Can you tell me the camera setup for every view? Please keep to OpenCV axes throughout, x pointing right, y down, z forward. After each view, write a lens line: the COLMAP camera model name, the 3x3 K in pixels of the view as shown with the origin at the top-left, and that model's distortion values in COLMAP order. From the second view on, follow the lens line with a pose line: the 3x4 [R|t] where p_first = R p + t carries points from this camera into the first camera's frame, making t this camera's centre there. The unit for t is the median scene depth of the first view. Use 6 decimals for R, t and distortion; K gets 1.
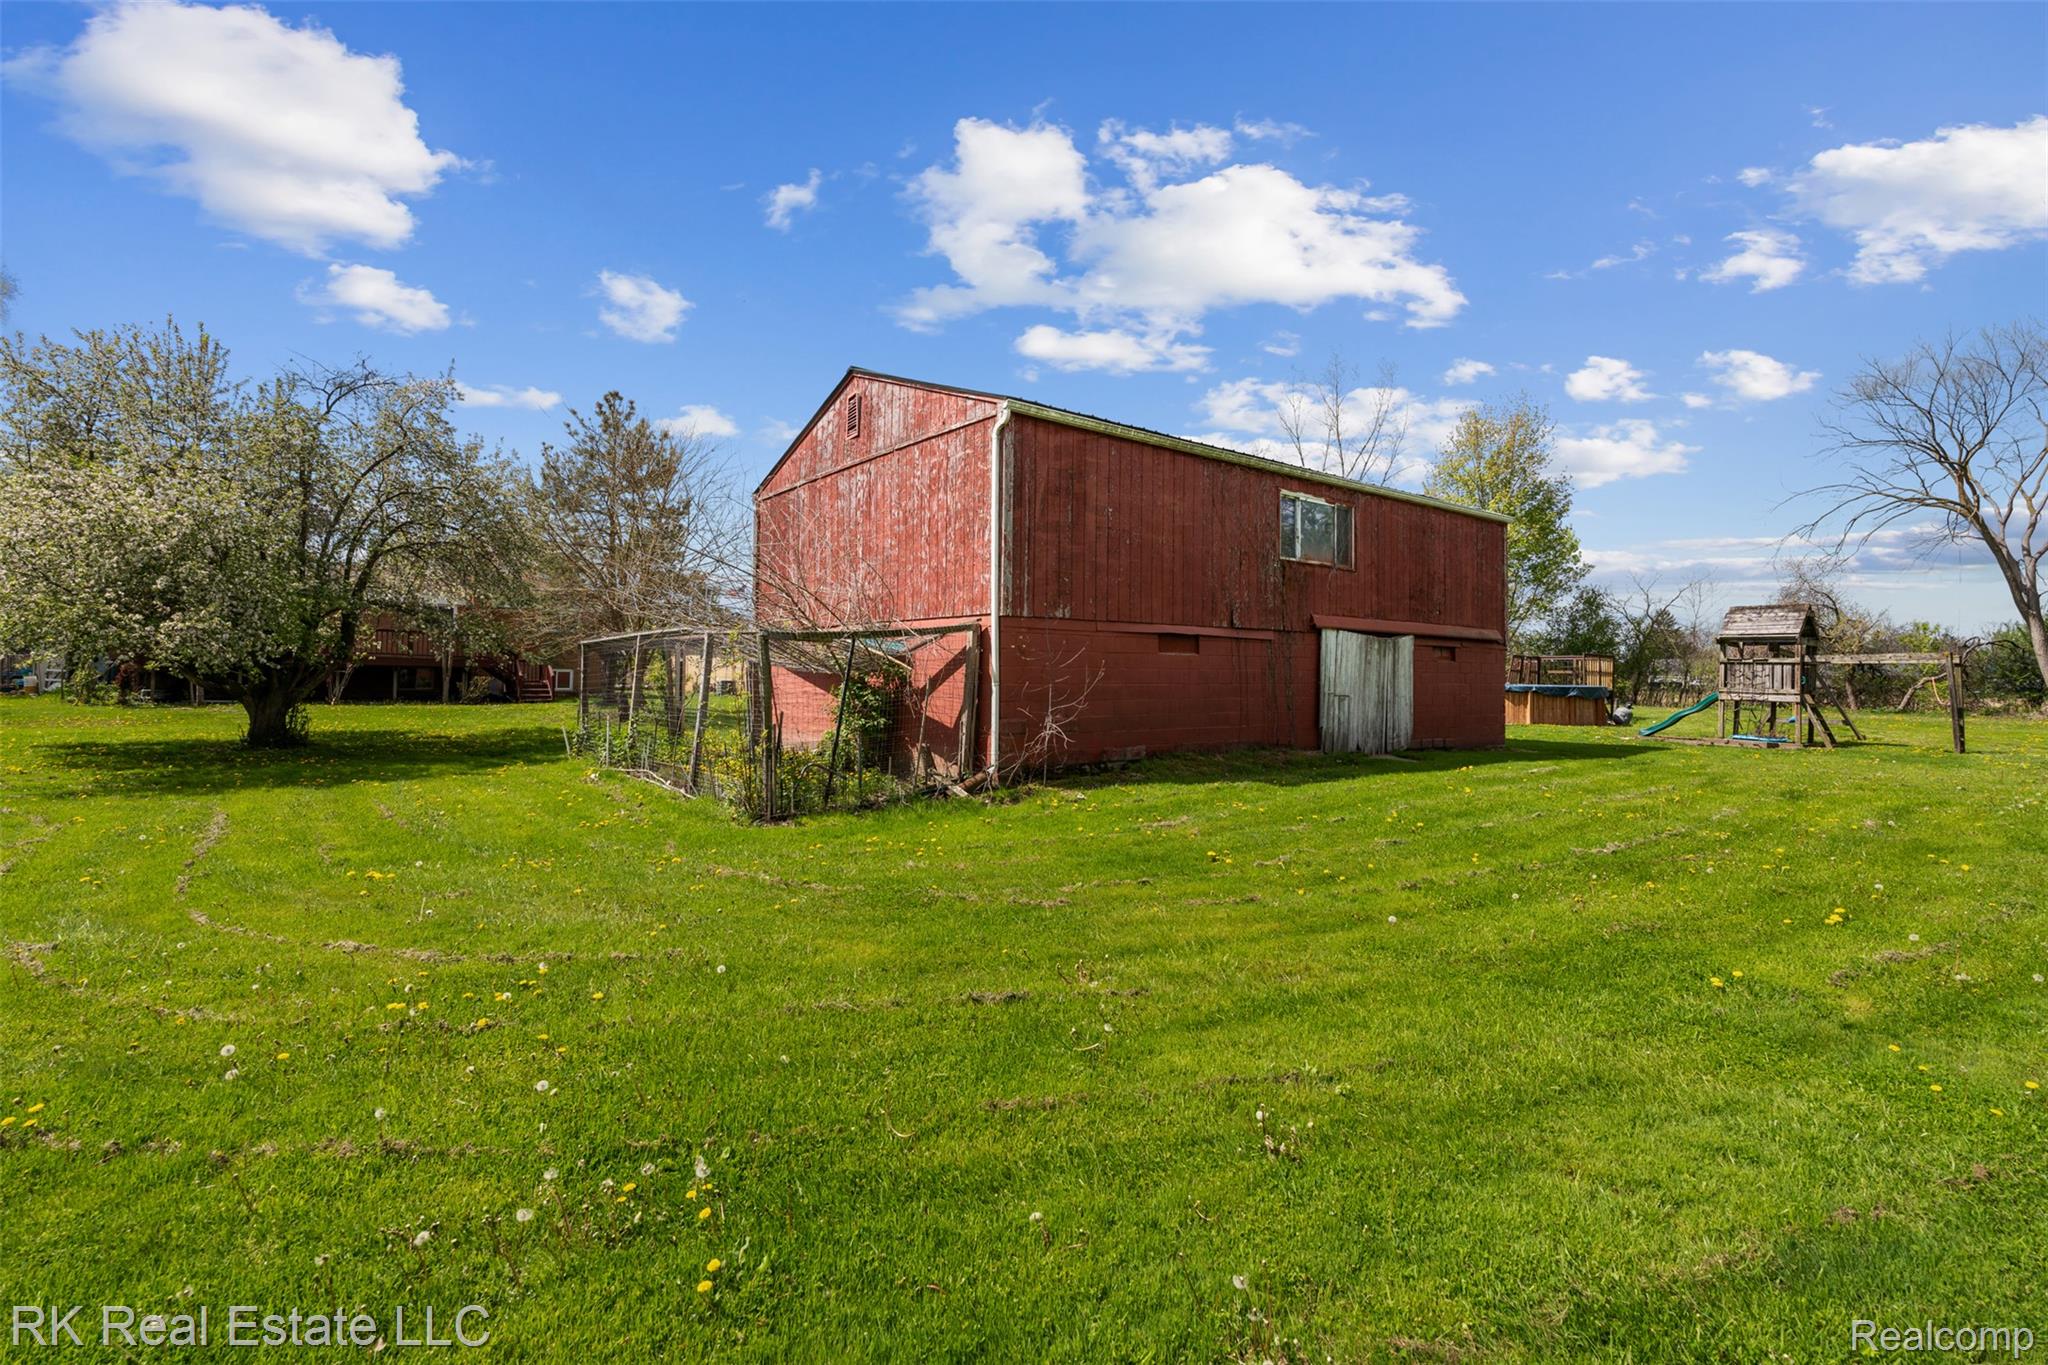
lens RADIAL K [[950.2, 0, 1053.5], [0, 950.2, 649.1], [0, 0, 1]] dist [-0.001443, -0.000385]
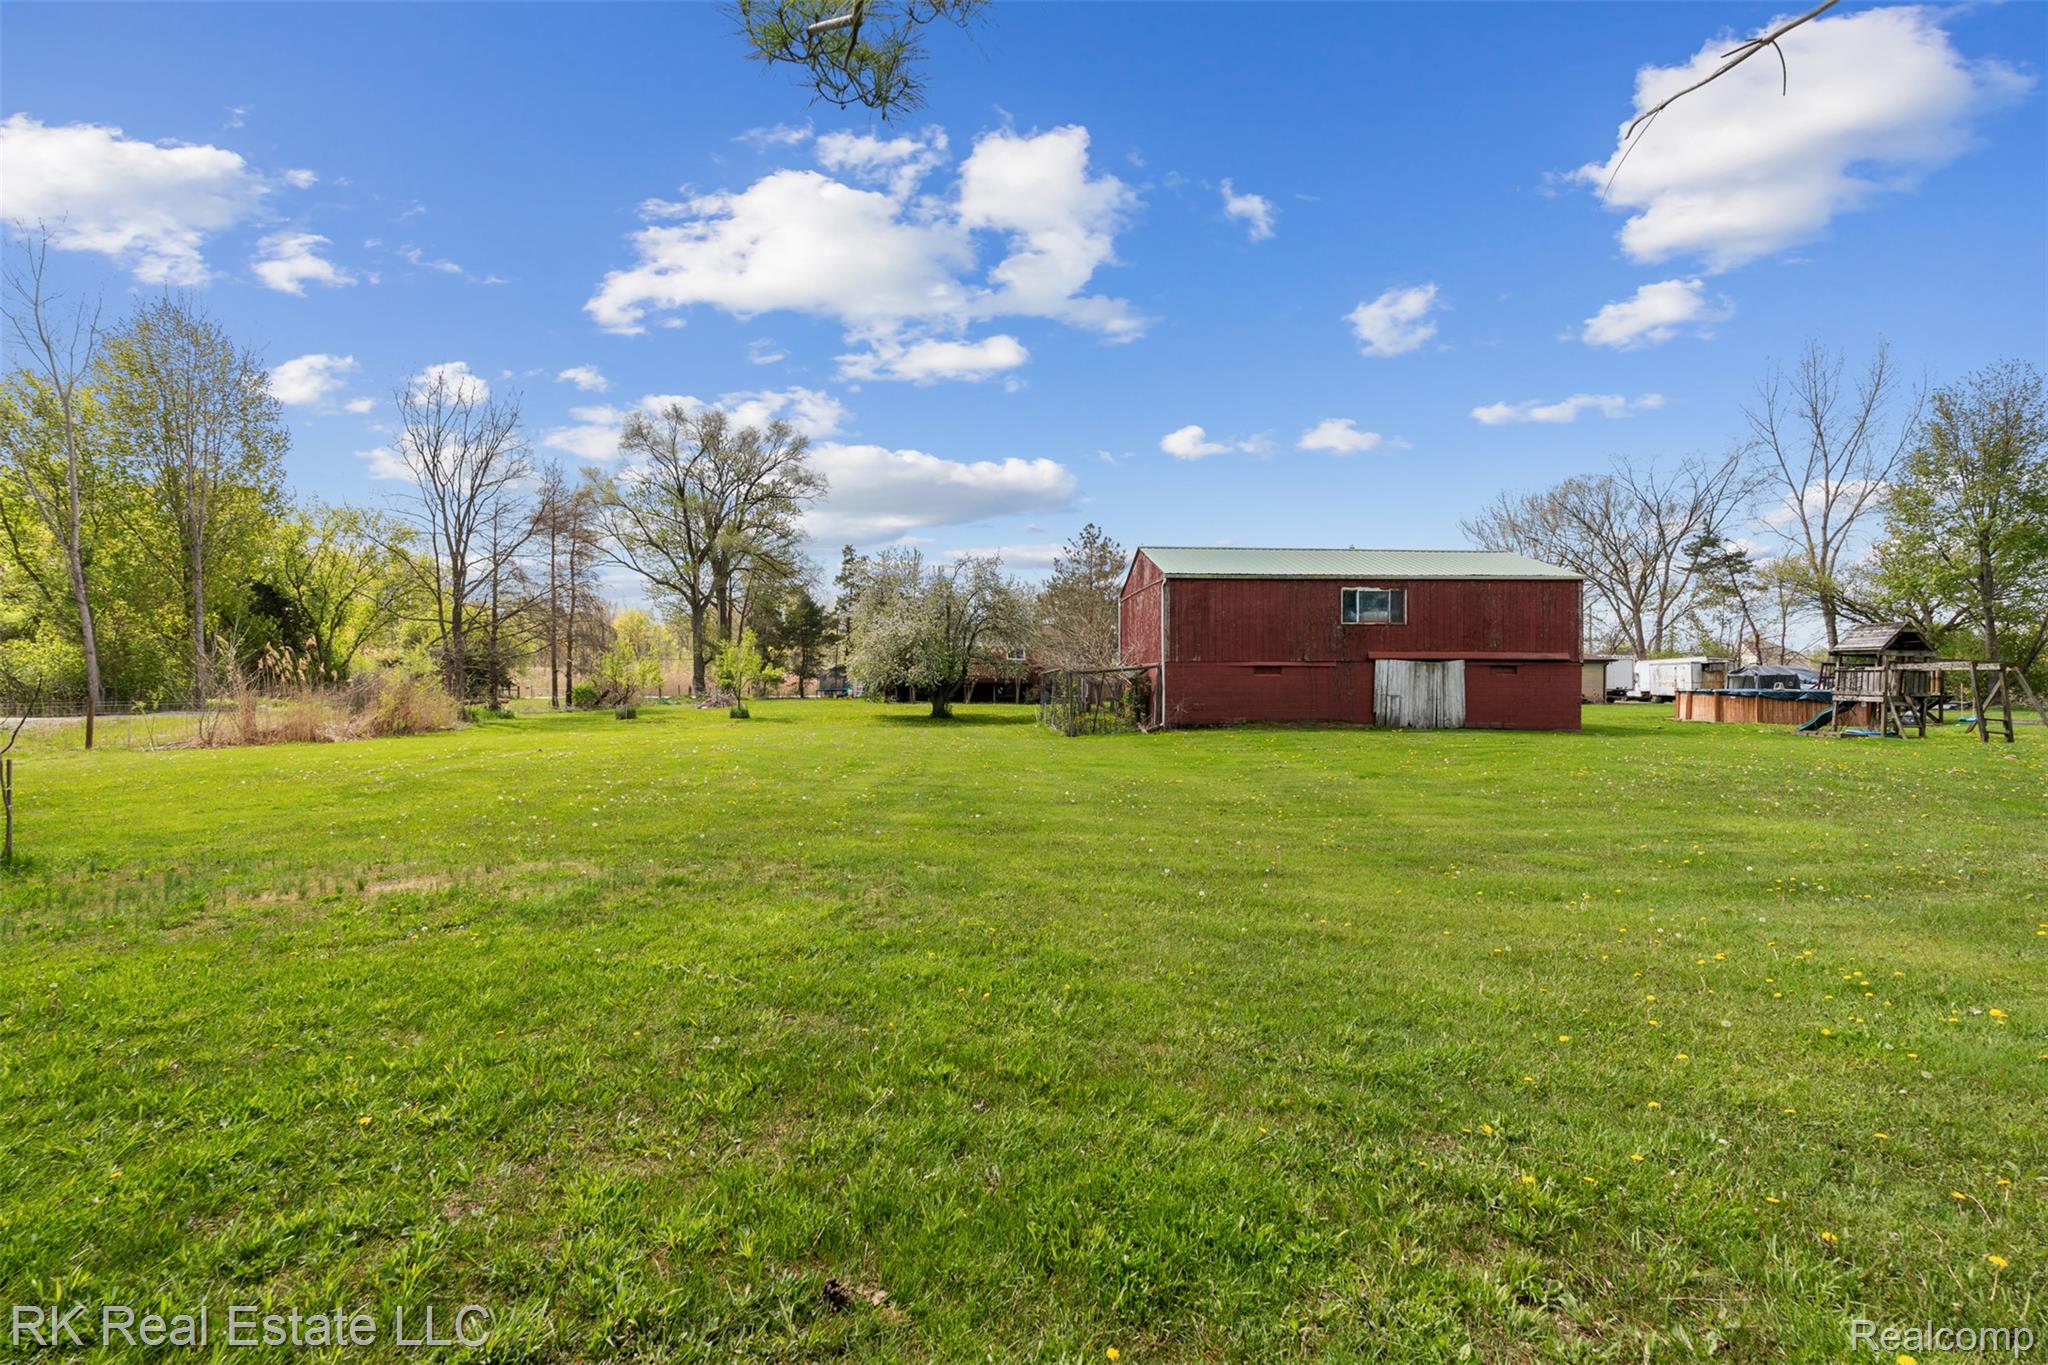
lens RADIAL K [[903.6, 0, 1027.3], [0, 903.6, 691.1], [0, 0, 1]] dist [-0.001742, 0.000055]
pose [[0.825854, -0.004735, -0.563864, 0.710567], [0.022973, 0.999417, 0.025255, -0.019178], [0.563416, -0.033810, 0.825481, -0.836488]]
